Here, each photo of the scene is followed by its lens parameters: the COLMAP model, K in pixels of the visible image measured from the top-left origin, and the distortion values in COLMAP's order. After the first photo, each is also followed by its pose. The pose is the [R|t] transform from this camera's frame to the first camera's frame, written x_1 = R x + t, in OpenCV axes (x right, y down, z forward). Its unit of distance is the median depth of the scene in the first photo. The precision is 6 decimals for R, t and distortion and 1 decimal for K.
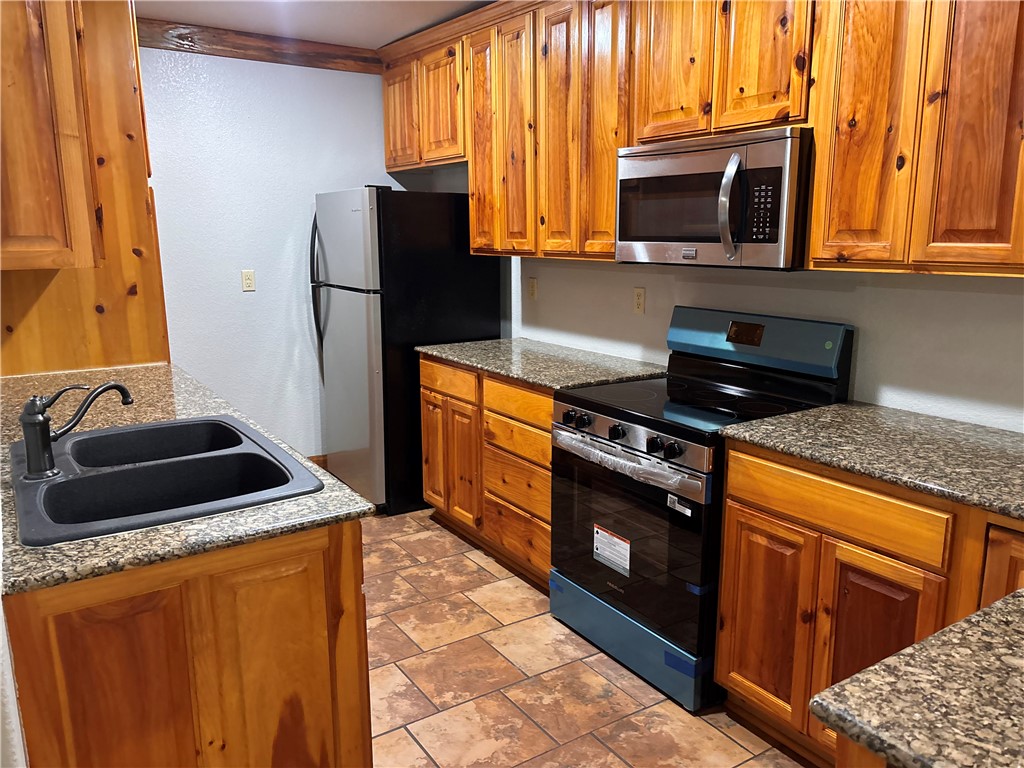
lens RADIAL K [[786.7, 0, 512.0], [0, 786.7, 384.0], [0, 0, 1]] dist [0.030385, -0.003495]
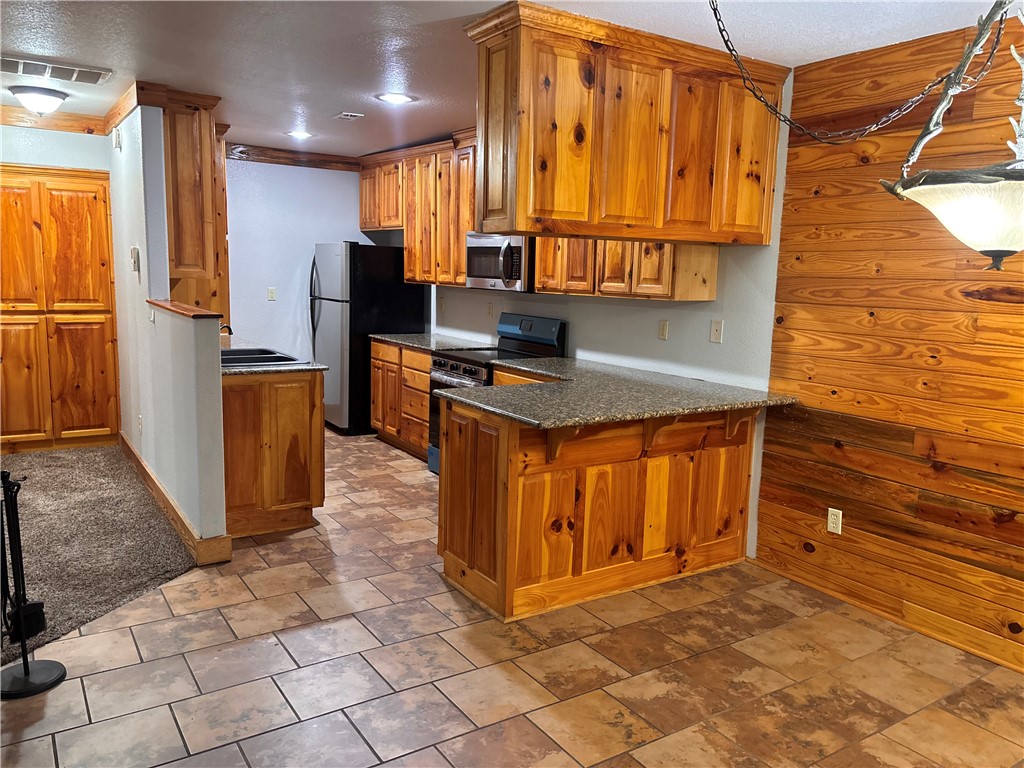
lens RADIAL K [[763.7, 0, 512.0], [0, 763.7, 384.0], [0, 0, 1]] dist [0.064007, -0.005075]
pose [[0.999301, 0.036013, 0.009986, 0.204795], [-0.035525, 0.998336, -0.045421, 0.145840], [-0.011605, 0.045034, 0.998918, -0.778889]]
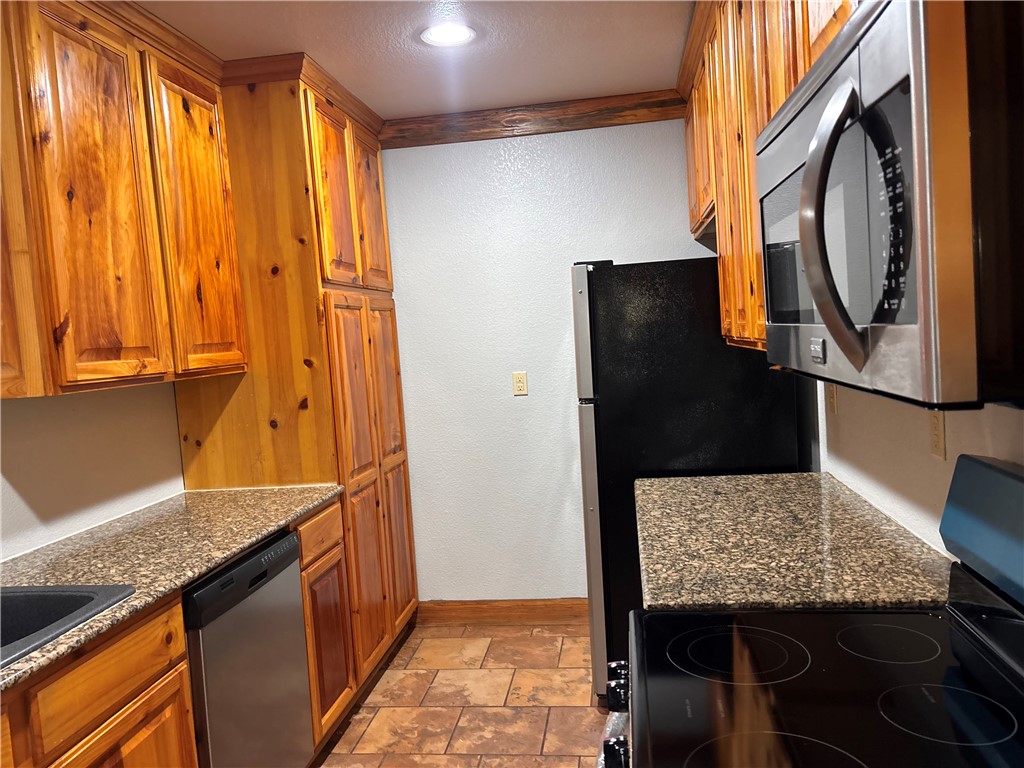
lens RADIAL K [[763.7, 0, 512.0], [0, 763.7, 384.0], [0, 0, 1]] dist [0.064007, -0.005075]
pose [[0.750991, -0.005173, -0.660292, 0.286631], [-0.059118, 0.995427, -0.075037, -0.086819], [0.657661, 0.095387, 0.747251, 0.479915]]
